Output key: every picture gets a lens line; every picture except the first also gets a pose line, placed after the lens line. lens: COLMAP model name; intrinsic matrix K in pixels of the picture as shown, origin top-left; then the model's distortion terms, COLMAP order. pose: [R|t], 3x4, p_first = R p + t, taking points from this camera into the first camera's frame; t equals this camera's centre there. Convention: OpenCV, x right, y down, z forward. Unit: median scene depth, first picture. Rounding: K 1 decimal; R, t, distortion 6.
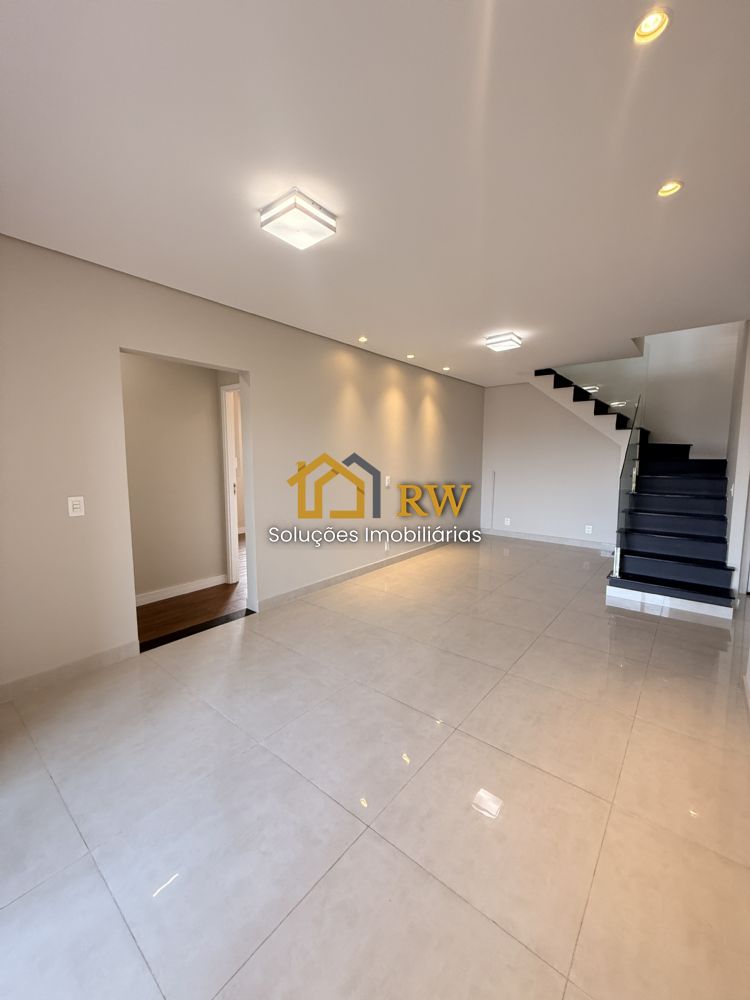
lens RADIAL K [[400.4, 0, 363.7], [0, 400.4, 484.3], [0, 0, 1]] dist [0.003529, -0.000118]
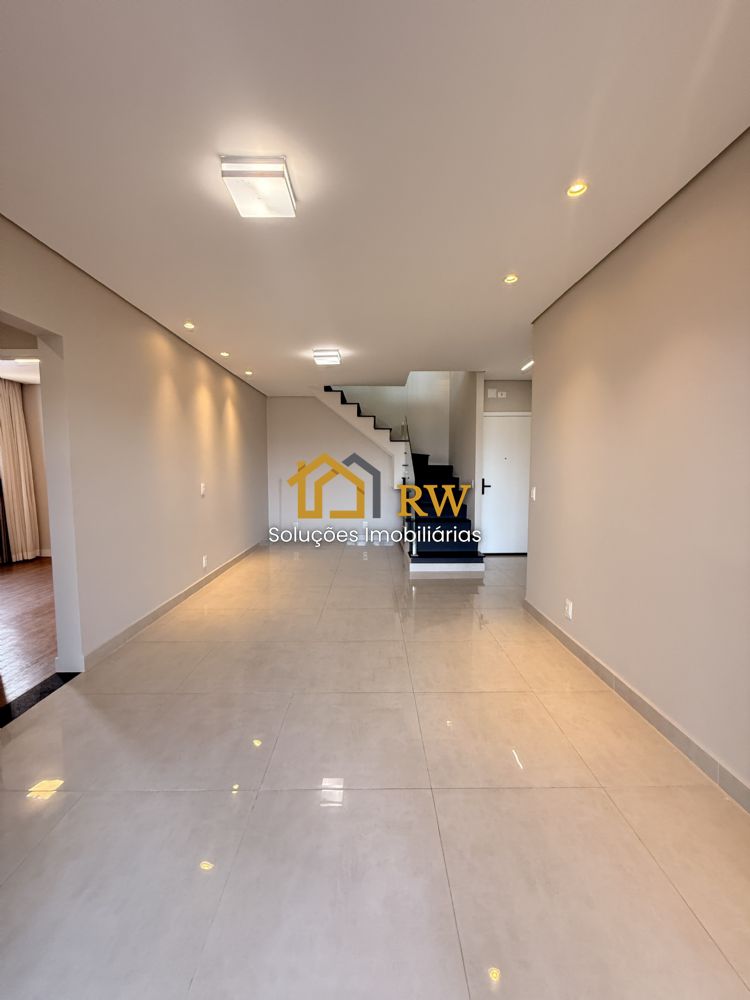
lens RADIAL K [[400.4, 0, 371.4], [0, 400.4, 492.8], [0, 0, 1]] dist [0.003529, -0.000118]
pose [[0.768403, -0.041102, 0.638646, -0.287455], [0.042926, 0.998998, 0.012647, 0.006810], [-0.638526, 0.017696, 0.769397, 0.088690]]
